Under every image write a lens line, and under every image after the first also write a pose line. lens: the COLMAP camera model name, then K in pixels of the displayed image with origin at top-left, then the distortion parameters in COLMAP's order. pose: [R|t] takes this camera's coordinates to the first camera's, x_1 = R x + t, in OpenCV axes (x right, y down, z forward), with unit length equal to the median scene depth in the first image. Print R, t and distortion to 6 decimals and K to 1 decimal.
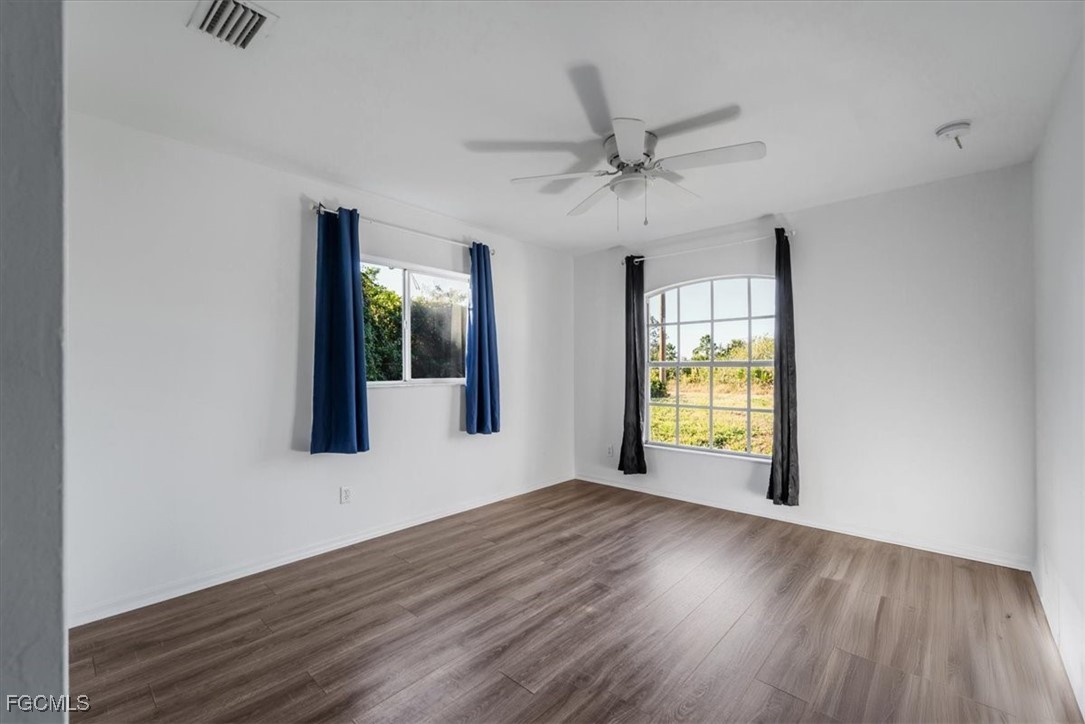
lens RADIAL K [[442.9, 0, 543.9], [0, 442.9, 366.2], [0, 0, 1]] dist [-0.000644, -0.000782]
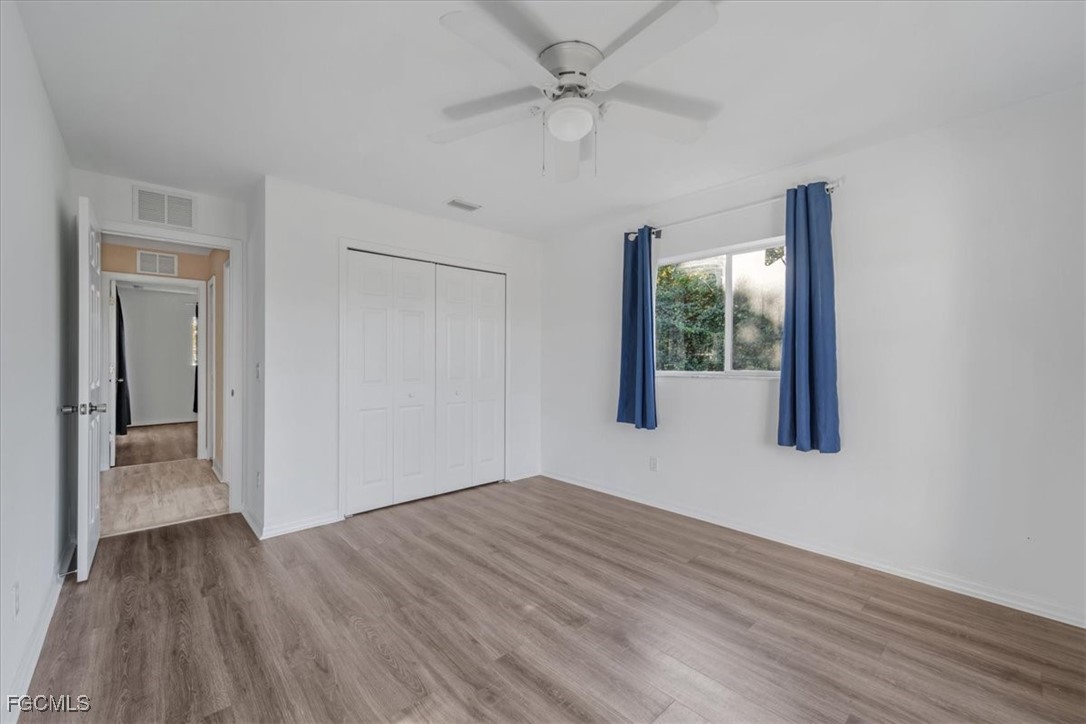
lens RADIAL K [[446.9, 0, 555.9], [0, 446.9, 363.8], [0, 0, 1]] dist [-0.000716, -0.000532]
pose [[-0.077532, 0.008206, -0.996956, 0.891489], [0.004987, 0.999957, 0.007843, 0.008011], [0.996977, -0.004364, -0.077569, 0.947158]]
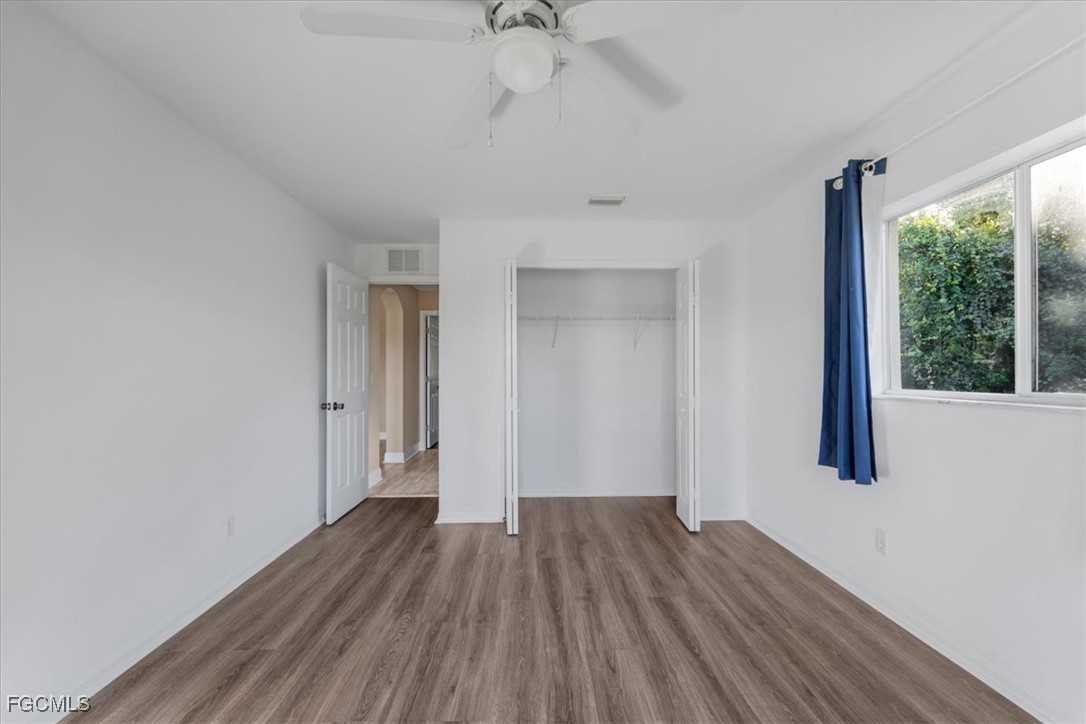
lens RADIAL K [[453.6, 0, 545.6], [0, 453.6, 363.5], [0, 0, 1]] dist [0.001606, -0.000324]
pose [[-0.722499, -0.008858, -0.691315, 0.547018], [0.007078, 0.999771, -0.020208, 0.006434], [0.691336, -0.019493, -0.722271, 1.329371]]
